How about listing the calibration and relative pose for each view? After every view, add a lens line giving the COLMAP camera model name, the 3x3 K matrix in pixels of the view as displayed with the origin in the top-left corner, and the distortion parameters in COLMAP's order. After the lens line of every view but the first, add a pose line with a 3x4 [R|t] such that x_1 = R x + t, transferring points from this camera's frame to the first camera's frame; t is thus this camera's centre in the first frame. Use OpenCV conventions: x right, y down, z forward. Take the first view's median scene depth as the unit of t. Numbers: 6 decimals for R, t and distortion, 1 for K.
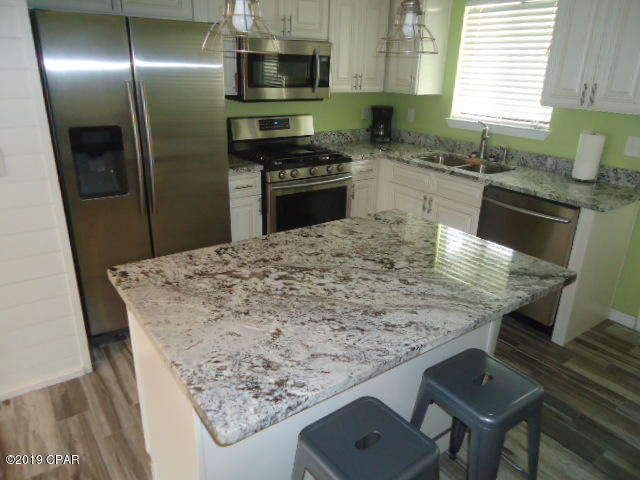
lens RADIAL K [[469.9, 0, 319.7], [0, 469.9, 239.9], [0, 0, 1]] dist [-0.002946, 0.000292]
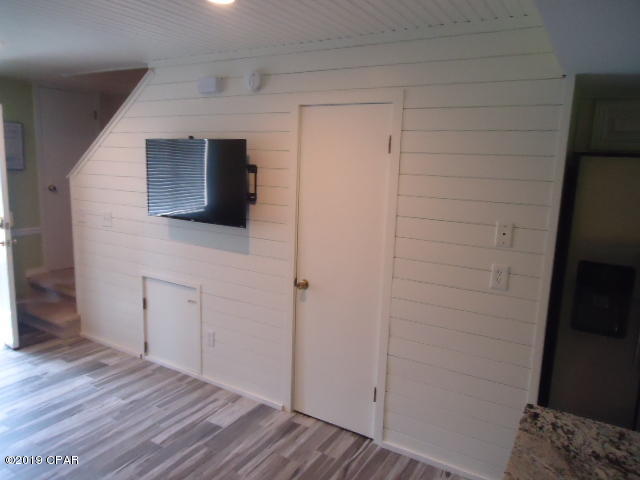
lens RADIAL K [[469.9, 0, 319.6], [0, 469.9, 239.8], [0, 0, 1]] dist [-0.002946, 0.000292]
pose [[0.399646, 0.144780, -0.905164, 0.230761], [-0.347294, 0.937750, -0.003344, -0.110119], [0.848334, 0.315694, 0.425049, 0.091272]]
